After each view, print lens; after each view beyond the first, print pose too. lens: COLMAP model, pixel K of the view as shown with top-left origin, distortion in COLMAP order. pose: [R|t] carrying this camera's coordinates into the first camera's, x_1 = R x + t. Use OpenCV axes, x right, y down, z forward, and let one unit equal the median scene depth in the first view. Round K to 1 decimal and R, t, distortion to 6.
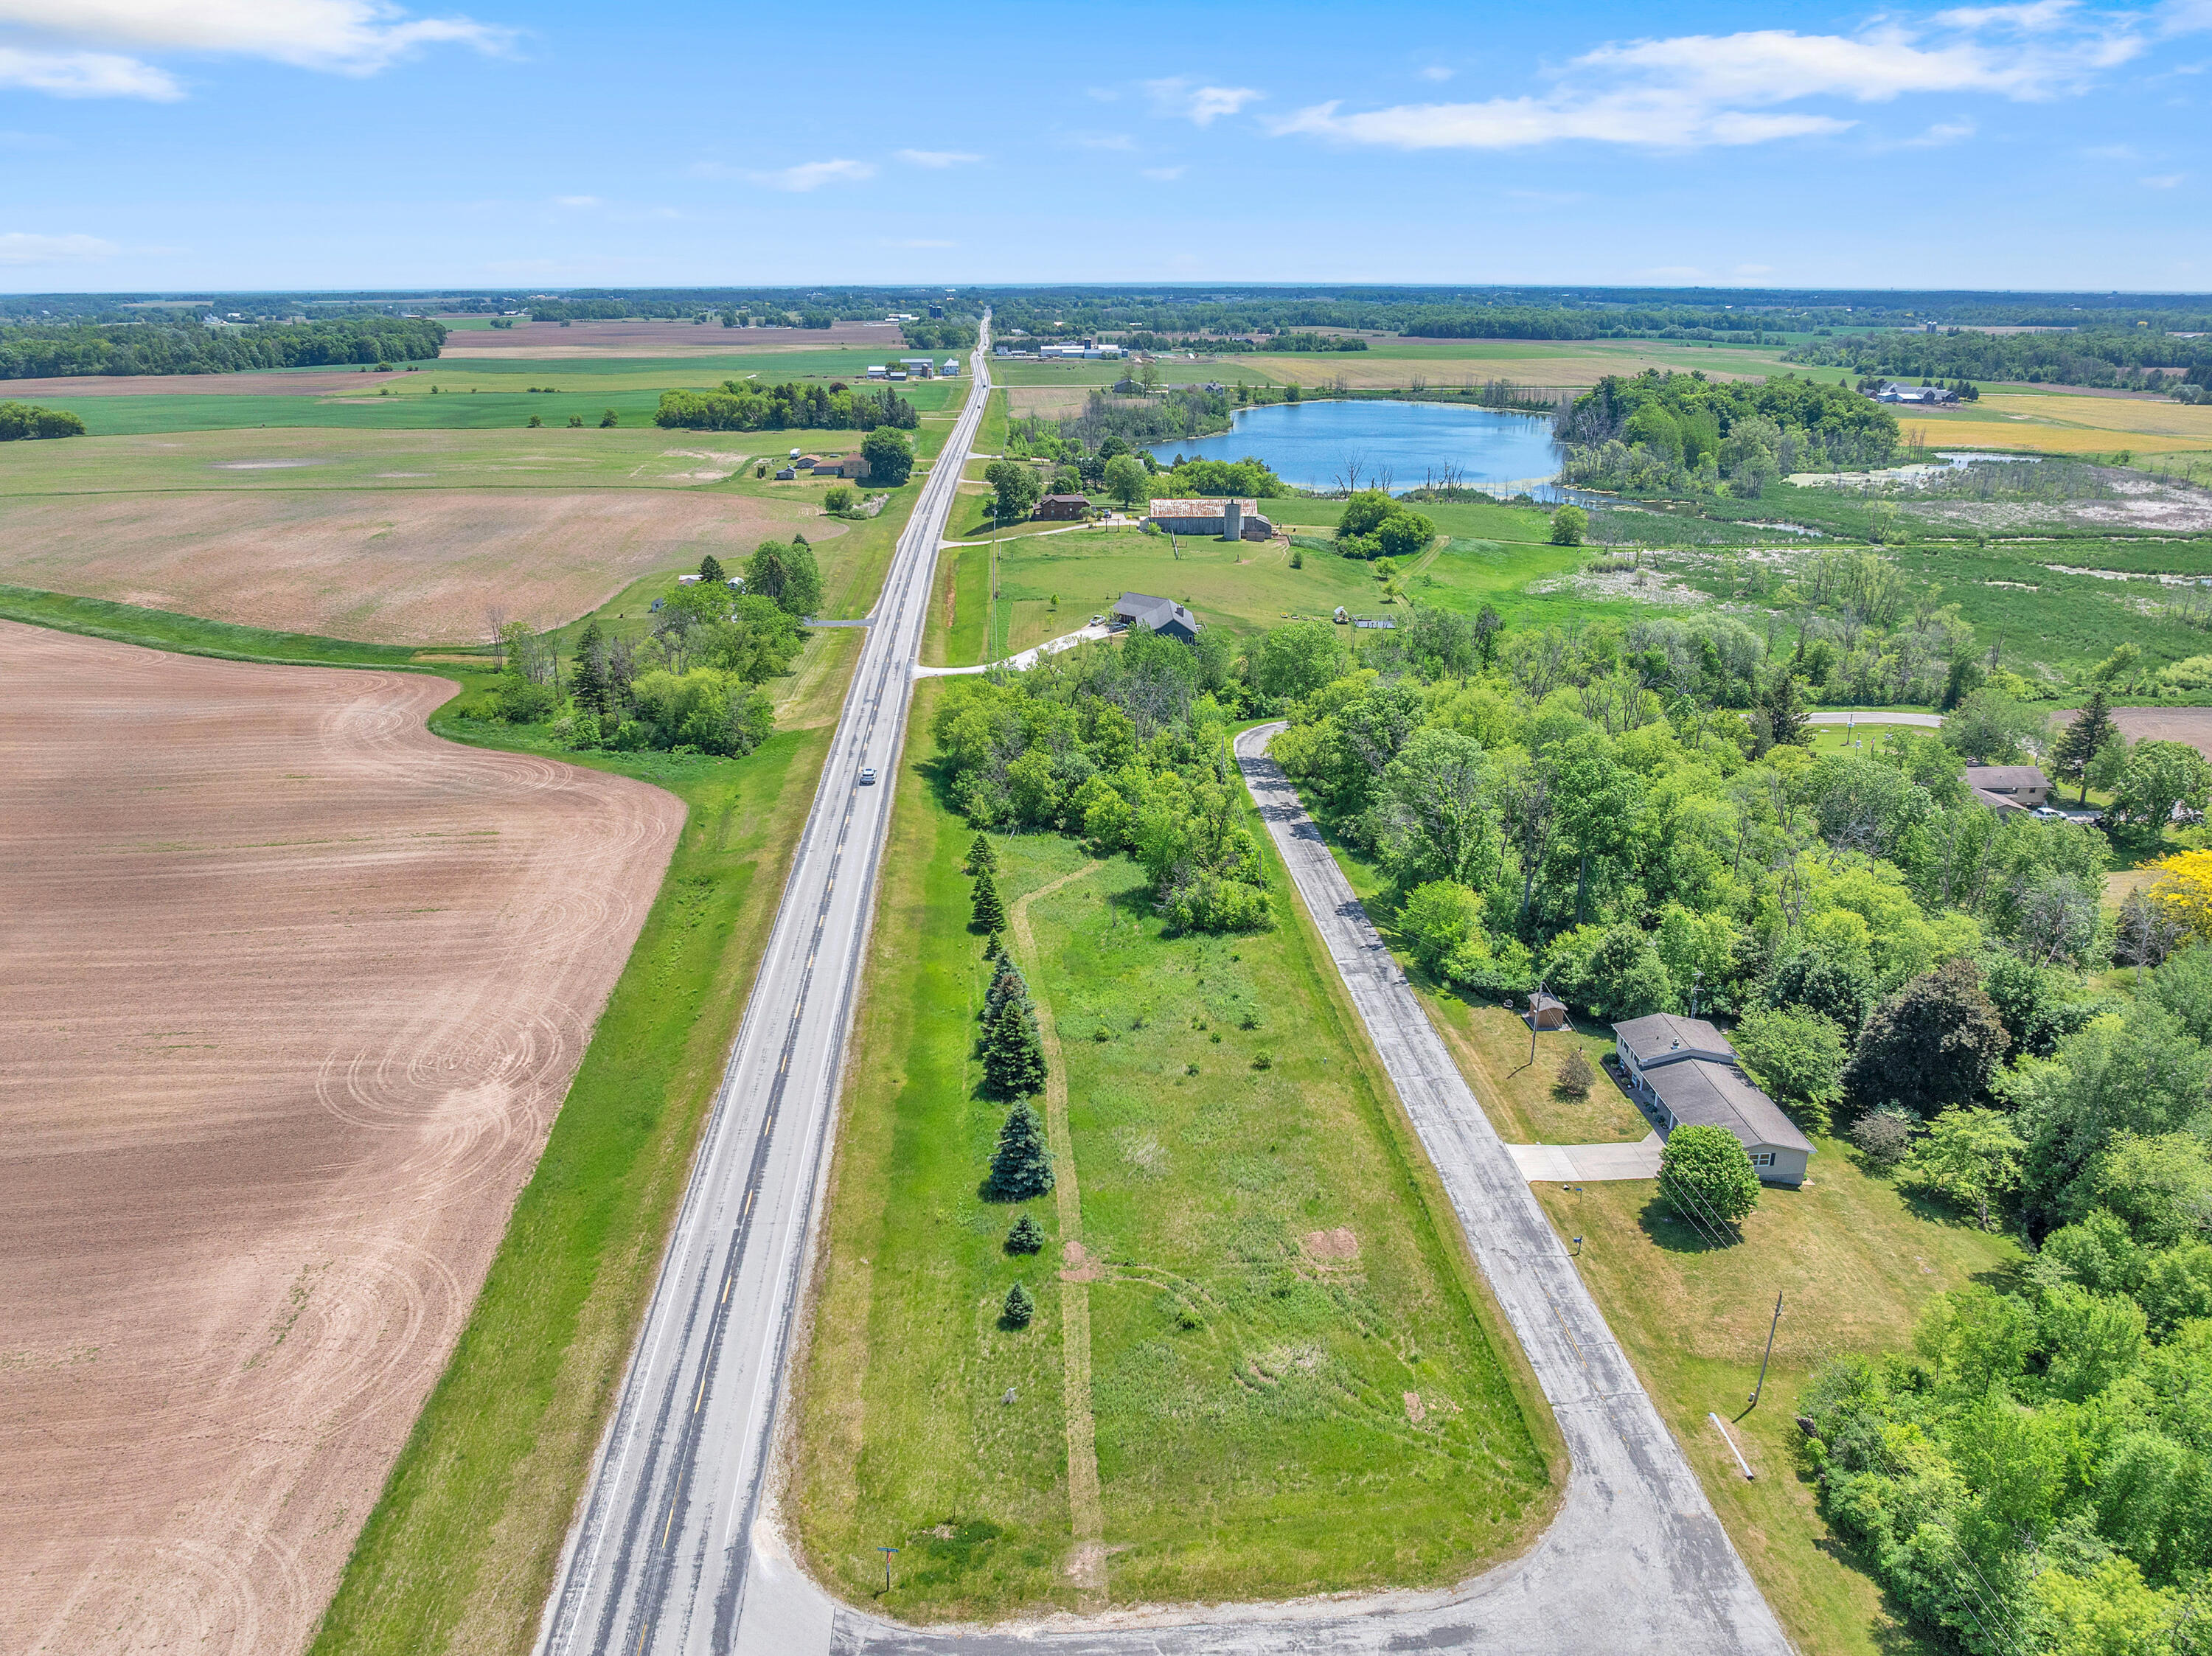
lens RADIAL K [[1636.3, 0, 1114.6], [0, 1636.3, 769.0], [0, 0, 1]] dist [-0.036926, -0.003517]
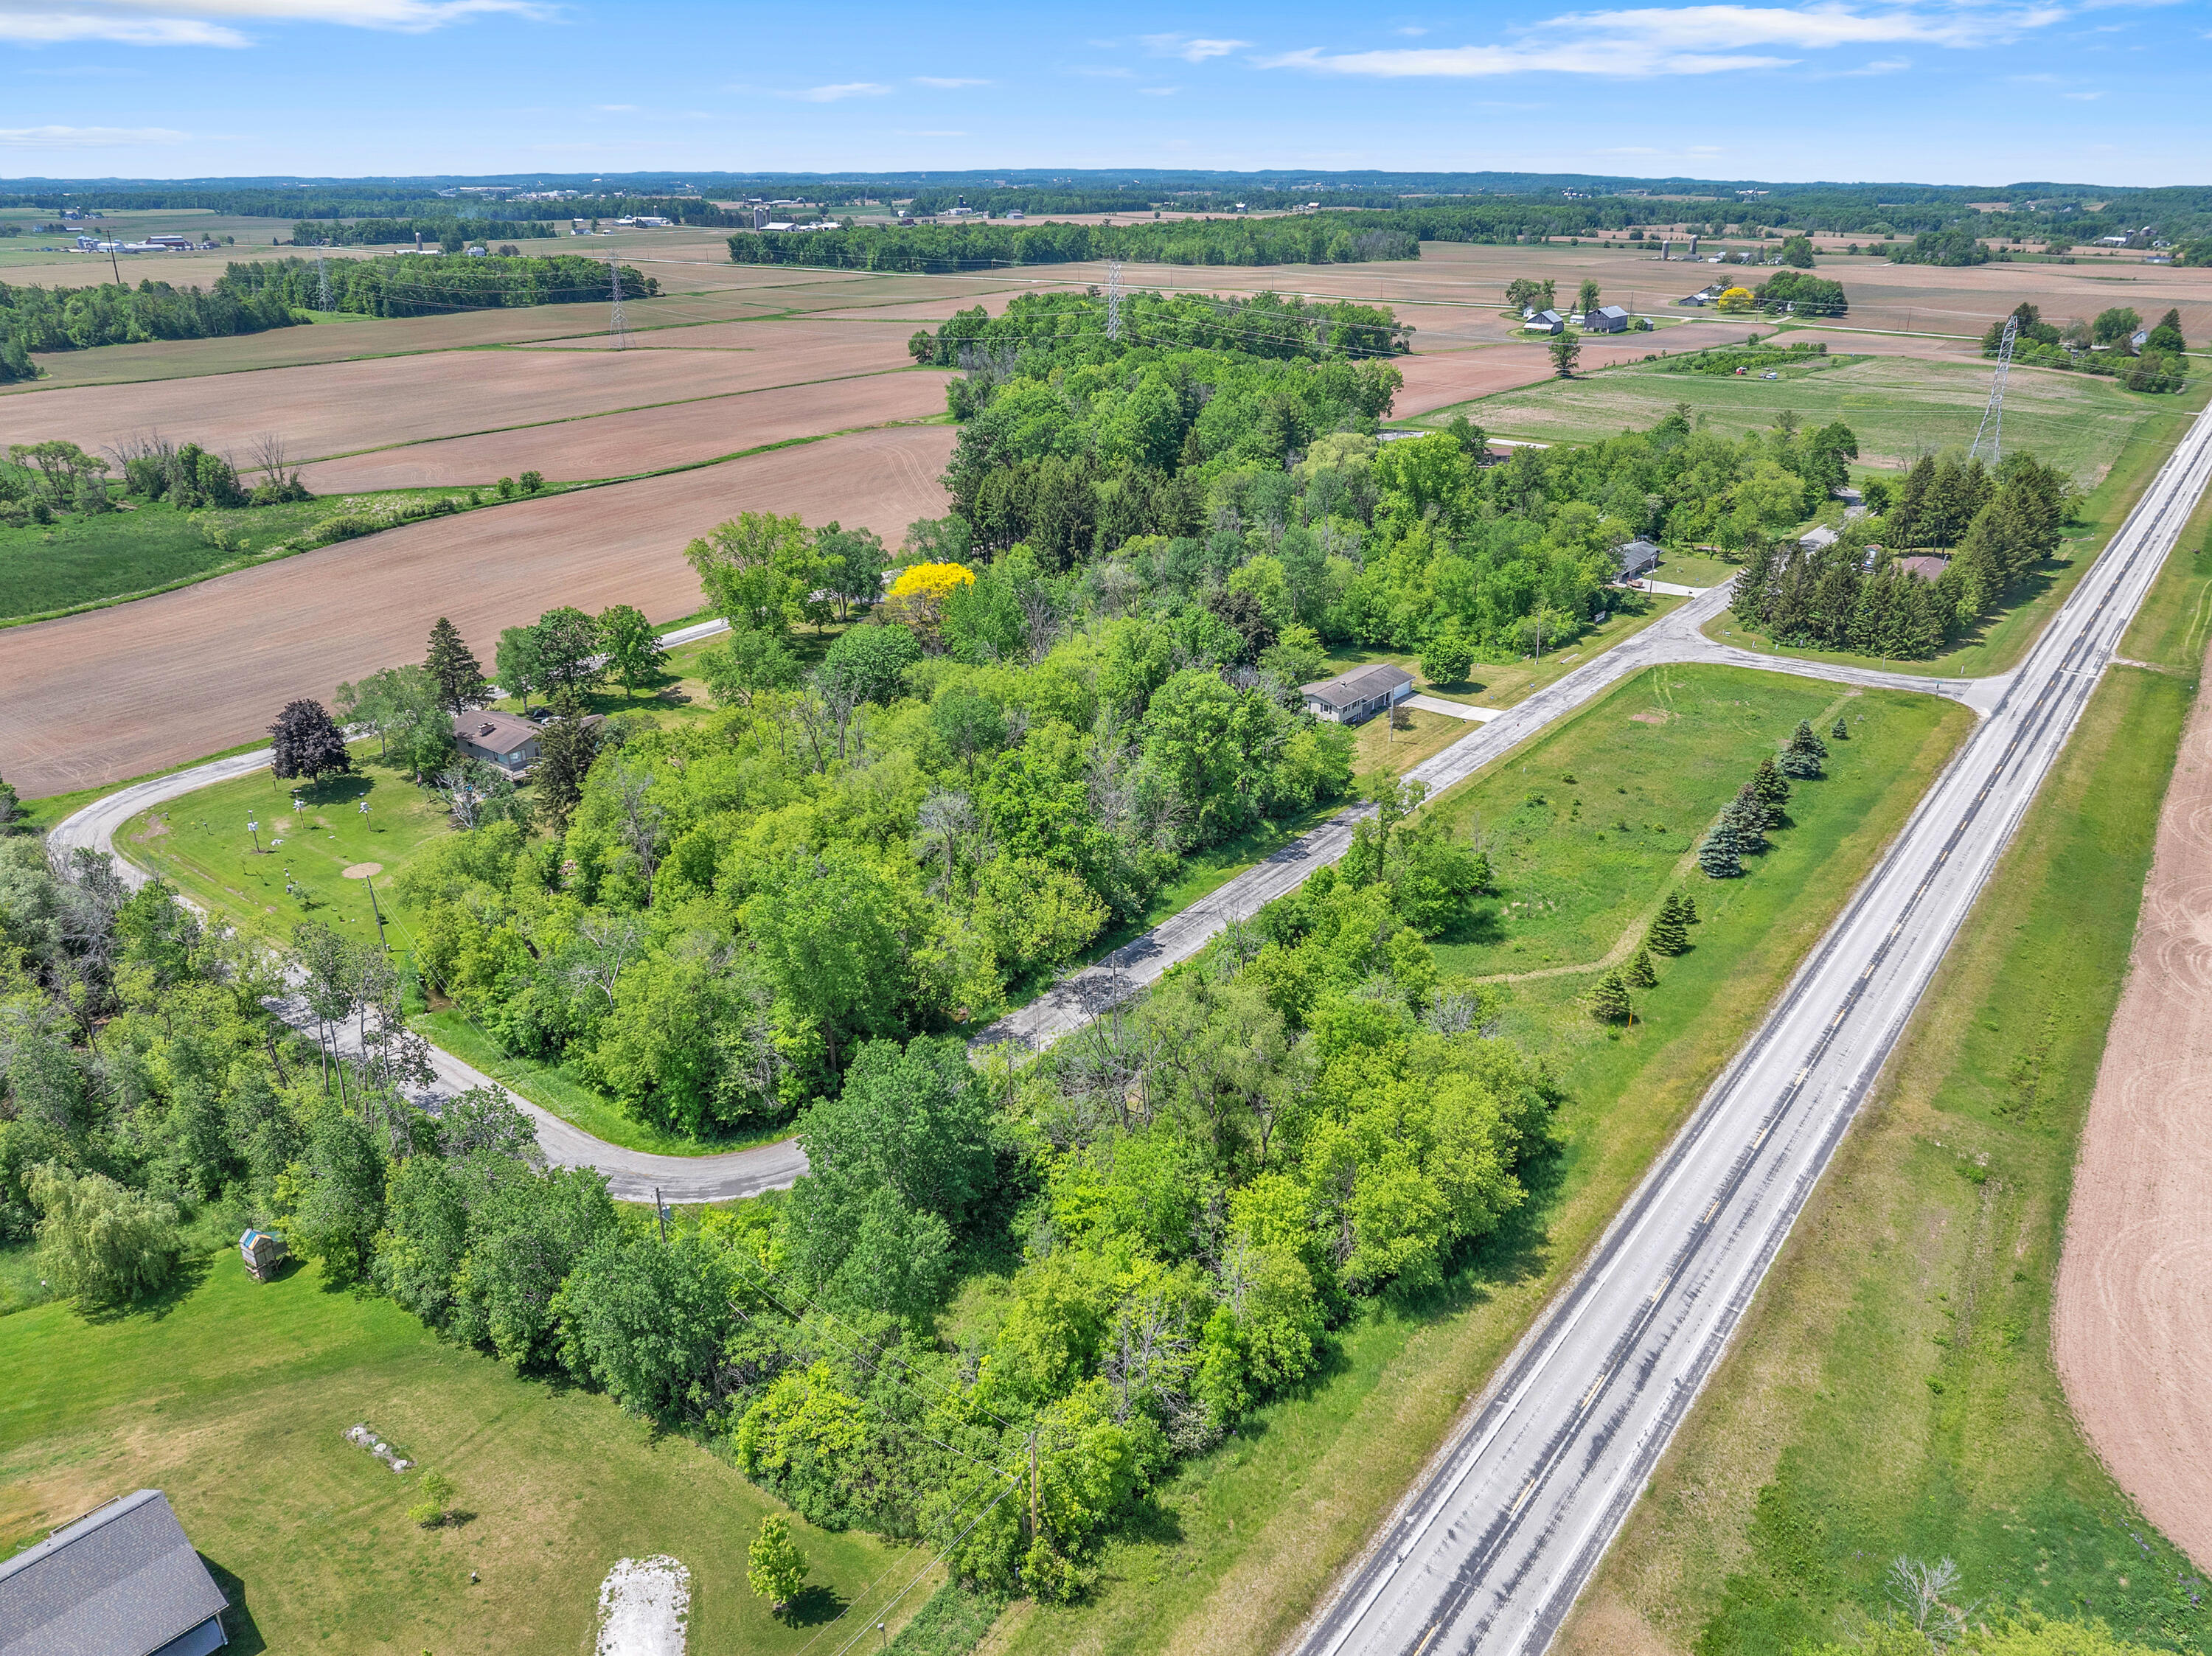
lens RADIAL K [[1577.8, 0, 1107.8], [0, 1577.8, 770.3], [0, 0, 1]] dist [-0.035759, -0.004879]
pose [[-0.746846, -0.237624, 0.621092, -0.318366], [0.189569, 0.819148, 0.541350, -0.445987], [-0.637404, 0.522045, -0.566732, 1.448741]]
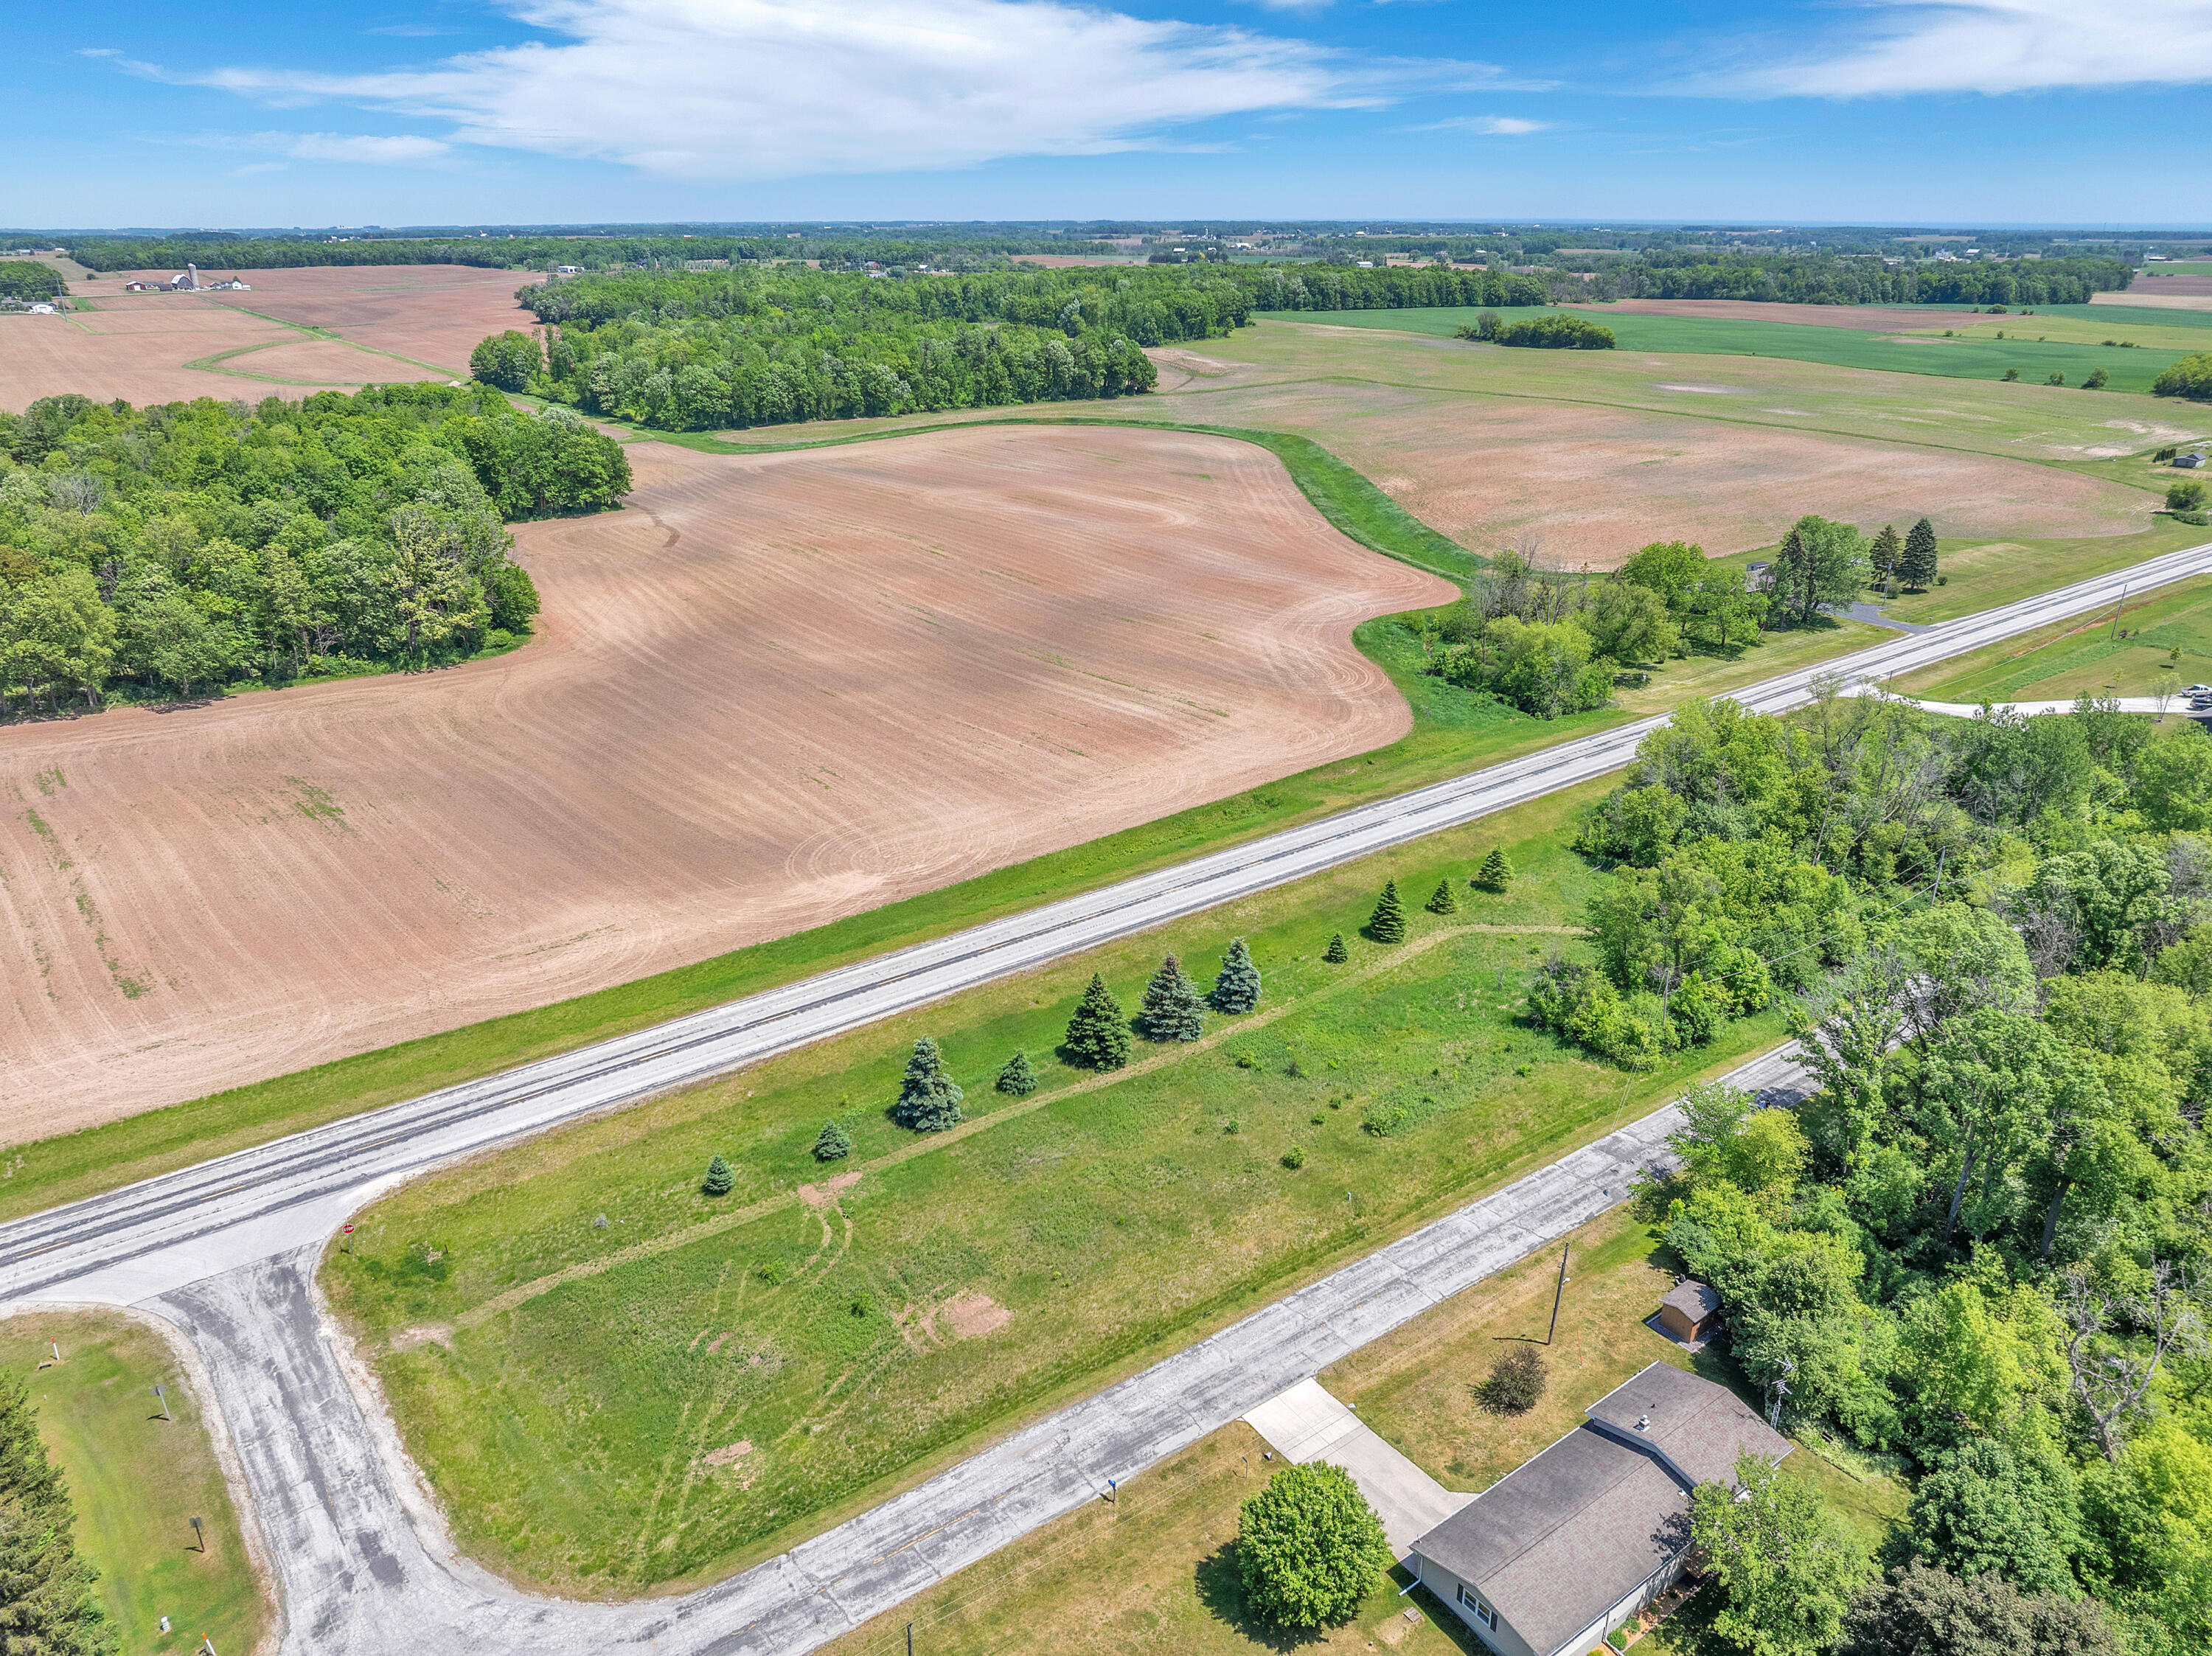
lens RADIAL K [[1564.3, 0, 1106.6], [0, 1564.3, 788.9], [0, 0, 1]] dist [-0.046245, 0.014296]
pose [[0.538714, 0.289008, -0.791367, 0.452437], [-0.239187, 0.953136, 0.185263, -0.094326], [0.807822, 0.089481, 0.582594, 0.316575]]
